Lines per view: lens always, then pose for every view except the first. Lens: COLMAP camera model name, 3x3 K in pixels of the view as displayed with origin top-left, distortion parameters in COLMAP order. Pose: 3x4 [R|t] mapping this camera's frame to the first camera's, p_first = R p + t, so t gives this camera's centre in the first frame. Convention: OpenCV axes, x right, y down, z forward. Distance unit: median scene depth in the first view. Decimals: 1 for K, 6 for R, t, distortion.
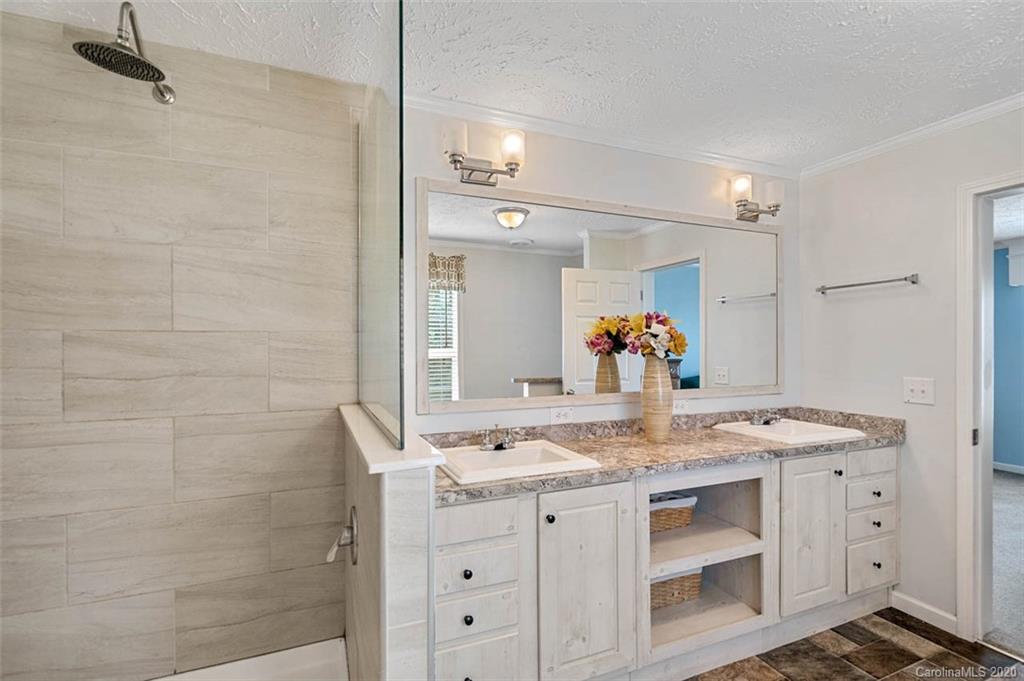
lens RADIAL K [[466.9, 0, 511.6], [0, 466.9, 345.8], [0, 0, 1]] dist [-0.007480, 0.001883]
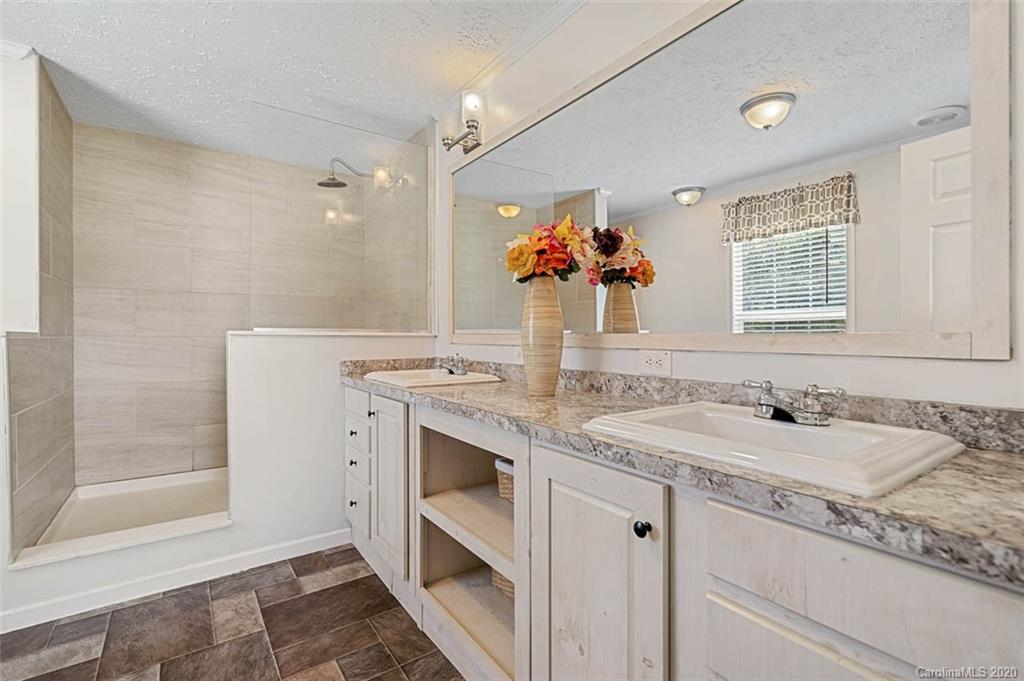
lens RADIAL K [[466.9, 0, 515.3], [0, 466.9, 336.2], [0, 0, 1]] dist [-0.007480, 0.001883]
pose [[0.225044, 0.005130, -0.974335, 0.964601], [0.001679, 0.999983, 0.005653, 0.099699], [0.974347, -0.002908, 0.225032, 0.737971]]
